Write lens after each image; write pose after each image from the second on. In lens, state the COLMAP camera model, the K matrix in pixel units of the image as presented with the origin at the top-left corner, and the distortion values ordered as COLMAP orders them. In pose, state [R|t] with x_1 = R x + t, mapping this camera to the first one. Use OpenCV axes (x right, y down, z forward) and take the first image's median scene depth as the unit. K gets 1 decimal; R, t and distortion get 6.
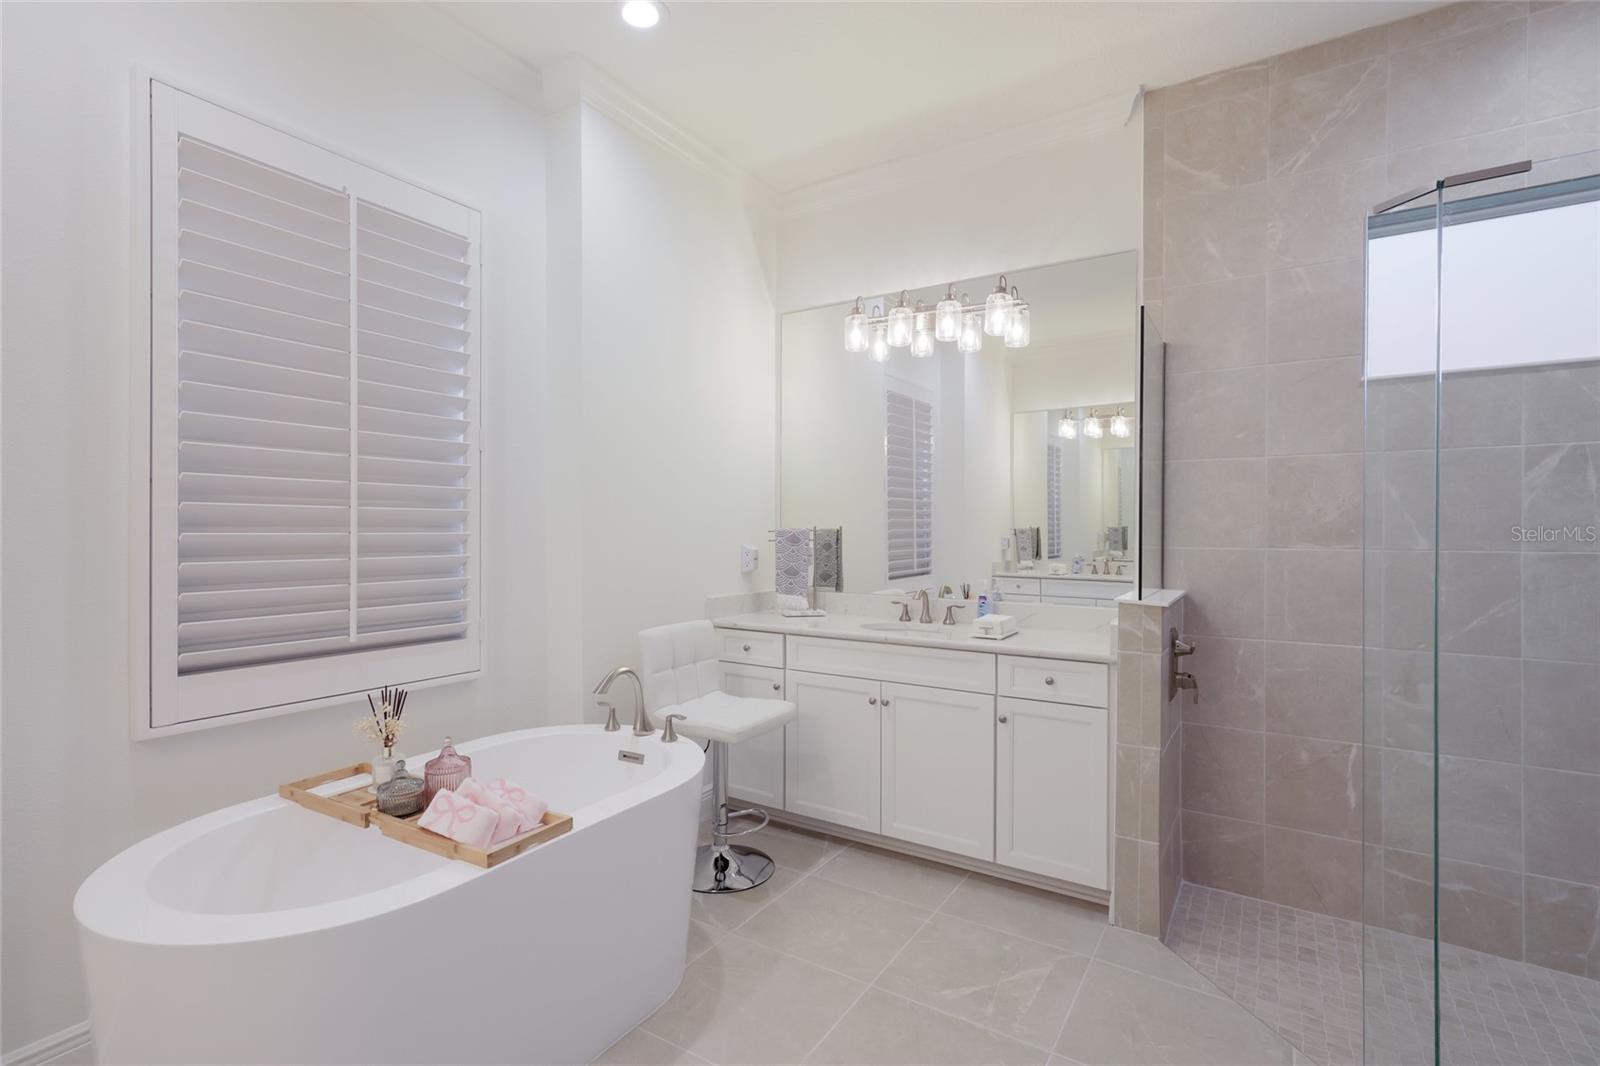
lens RADIAL K [[738.0, 0, 790.1], [0, 738.0, 531.1], [0, 0, 1]] dist [0.008186, 0.000648]
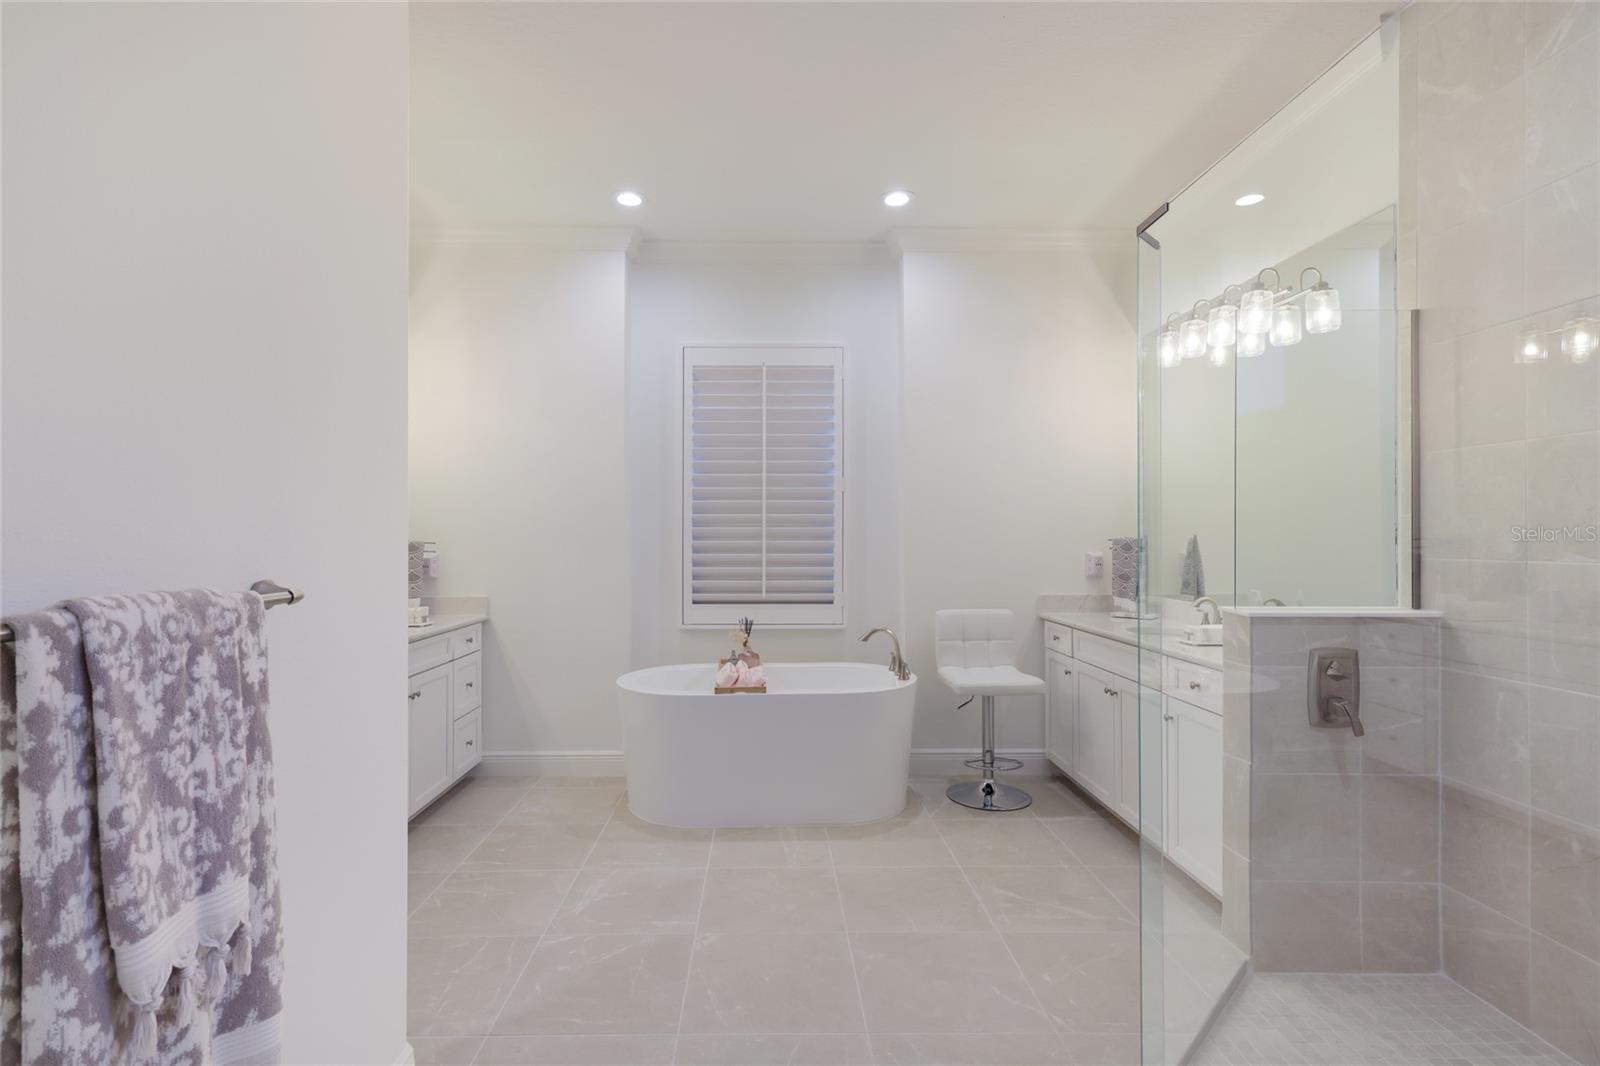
lens RADIAL K [[738.0, 0, 804.7], [0, 738.0, 540.4], [0, 0, 1]] dist [0.008186, 0.000648]
pose [[0.590580, -0.001184, -0.806978, 0.872335], [0.001730, 0.999998, -0.000200, 0.000629], [0.806977, -0.001278, 0.590582, -0.043399]]
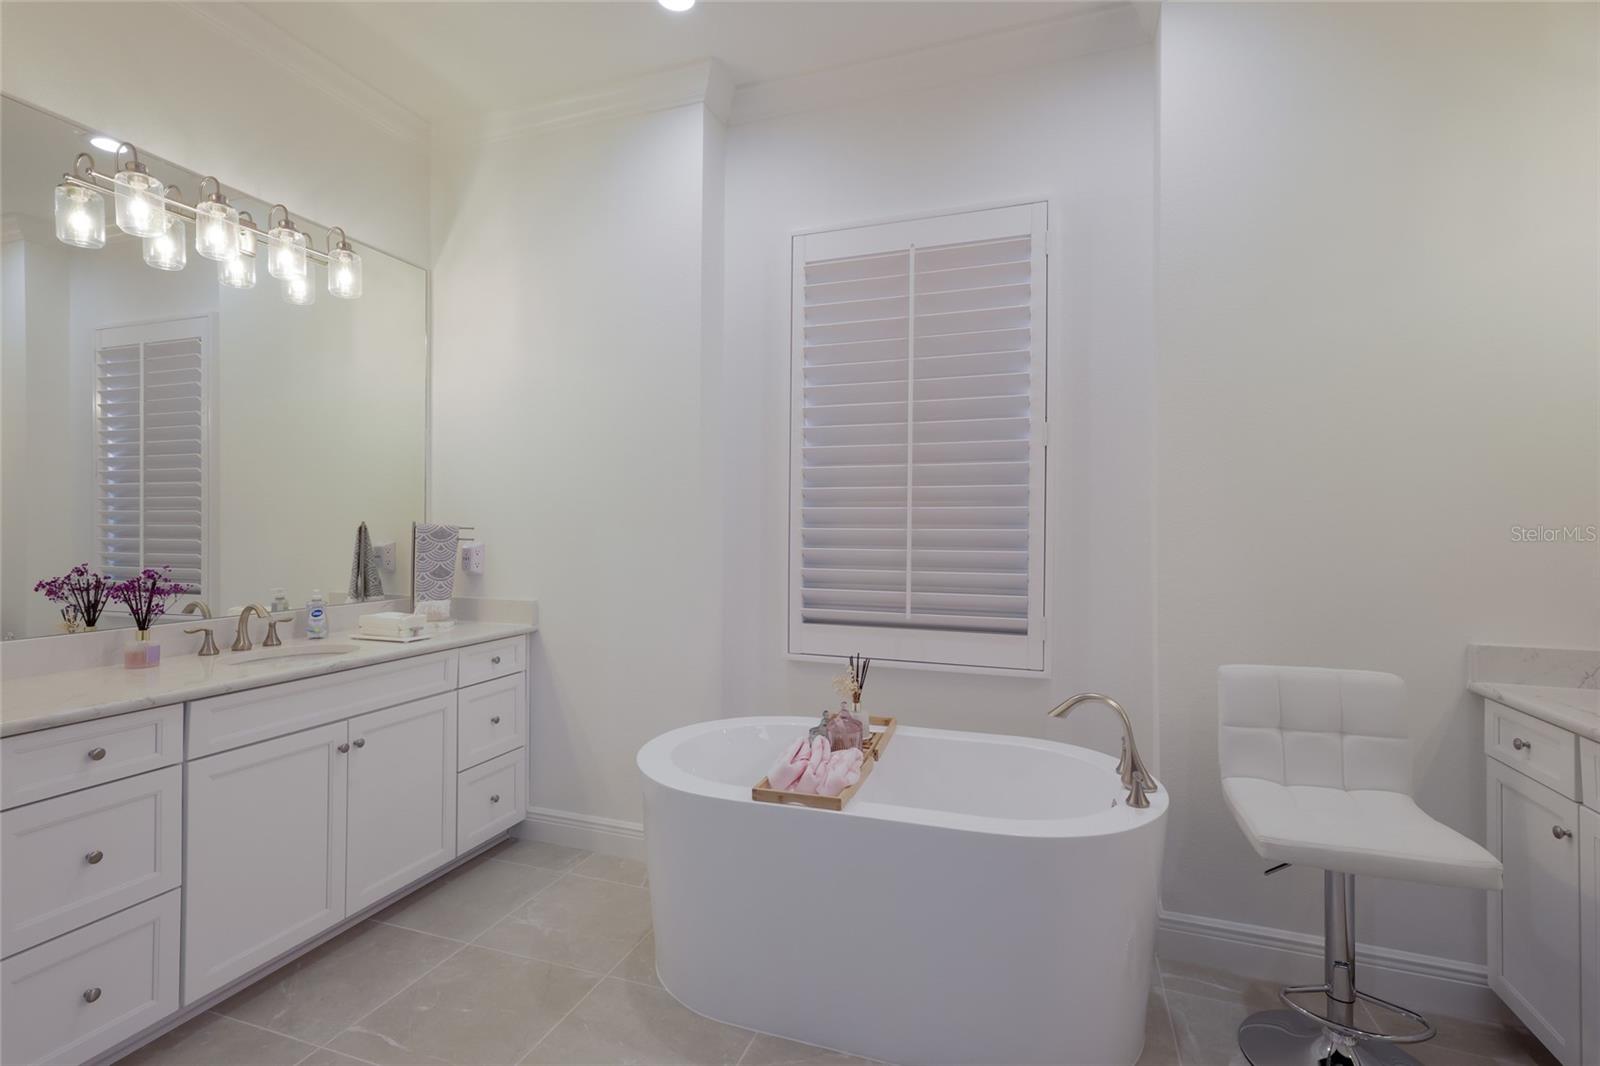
lens RADIAL K [[738.0, 0, 795.4], [0, 738.0, 529.5], [0, 0, 1]] dist [0.008186, 0.000648]
pose [[0.238675, 0.005095, -0.971086, 0.456854], [-0.004660, 0.999981, 0.004101, -0.000986], [0.971088, 0.003547, 0.238694, 0.451548]]
